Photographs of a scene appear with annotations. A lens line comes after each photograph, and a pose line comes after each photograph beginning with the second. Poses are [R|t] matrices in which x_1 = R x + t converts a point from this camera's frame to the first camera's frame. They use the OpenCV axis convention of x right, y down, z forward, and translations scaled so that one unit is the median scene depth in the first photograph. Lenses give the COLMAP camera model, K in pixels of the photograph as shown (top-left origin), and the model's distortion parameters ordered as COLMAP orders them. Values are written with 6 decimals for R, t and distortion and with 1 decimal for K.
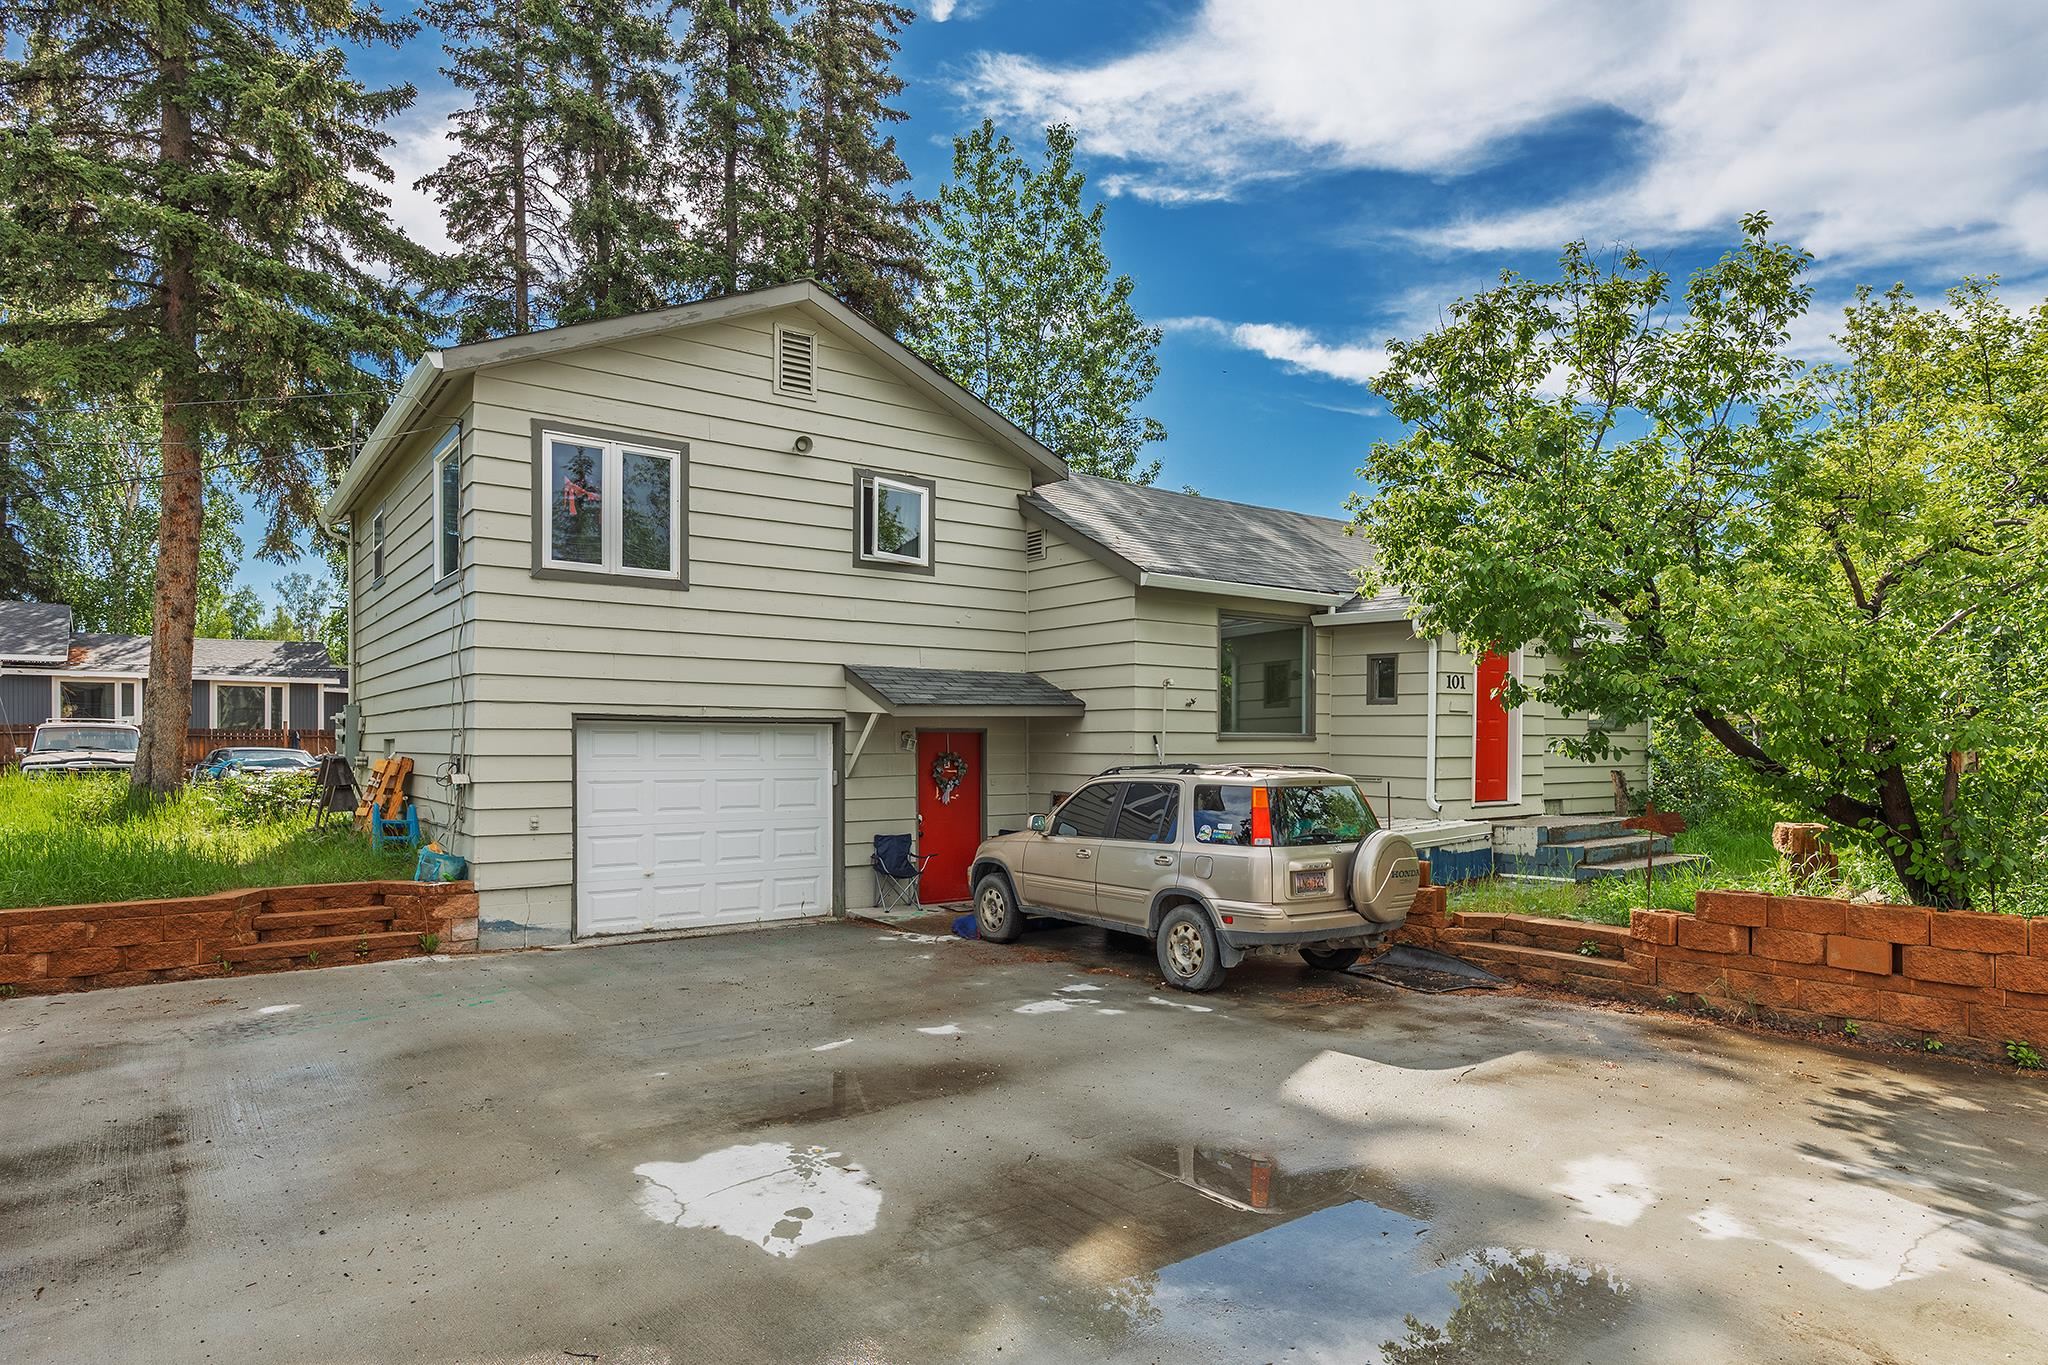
lens RADIAL K [[1178.3, 0, 1071.5], [0, 1178.3, 757.3], [0, 0, 1]] dist [0.002387, -0.000438]
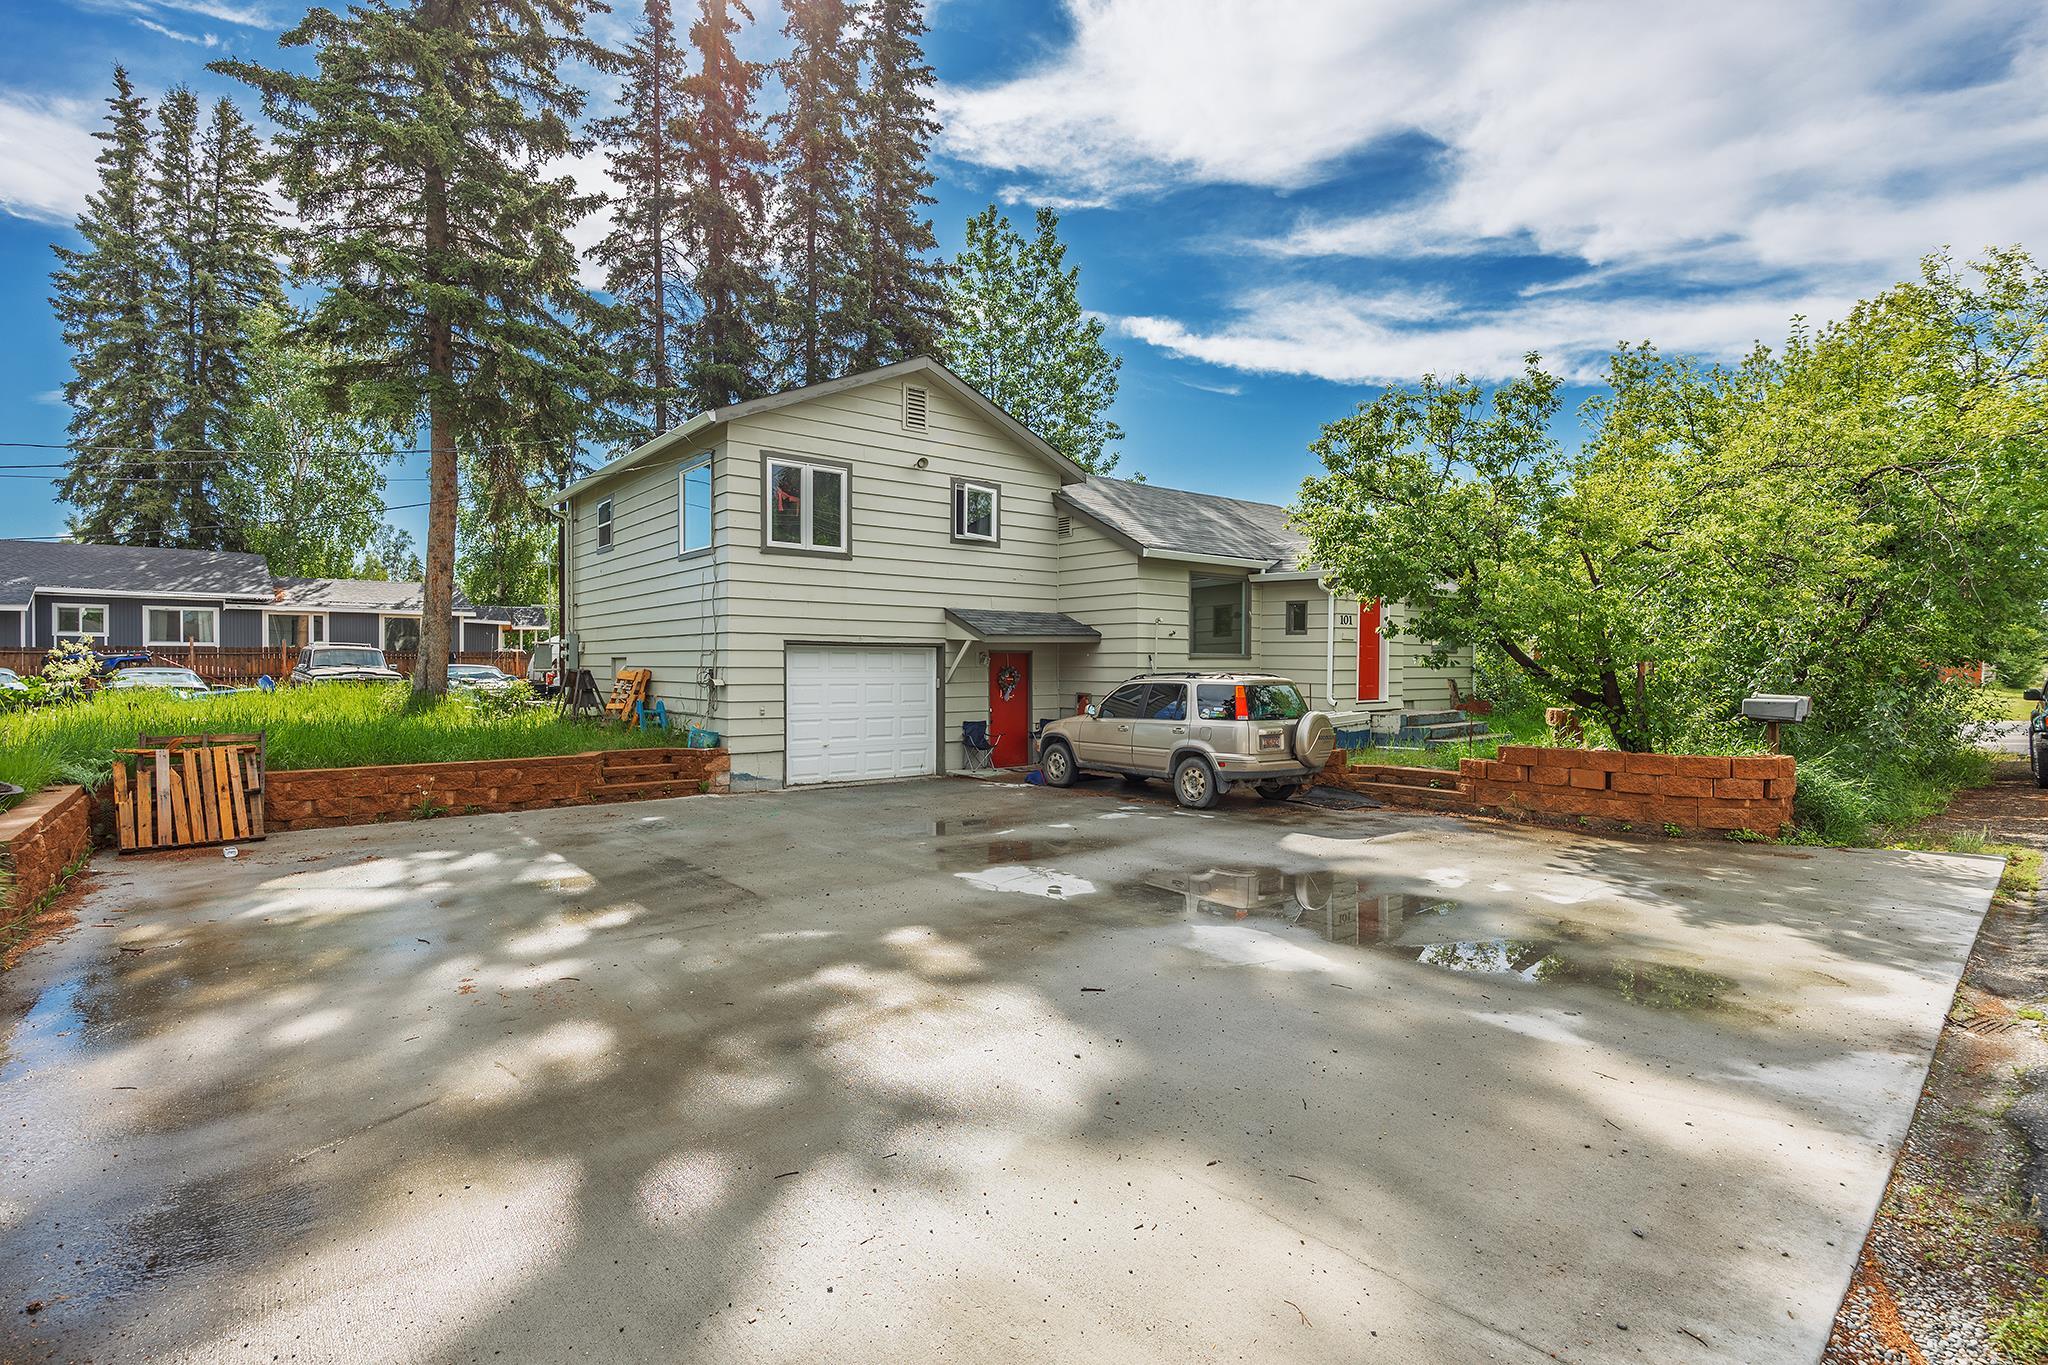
lens RADIAL K [[985.0, 0, 1024.0], [0, 985.0, 682.5], [0, 0, 1]] dist [-0.001400, 0.000119]
pose [[0.999664, 0.000232, 0.025911, -0.124953], [-0.000400, 0.999979, 0.006481, 0.008557], [-0.025909, -0.006489, 0.999643, -0.263394]]
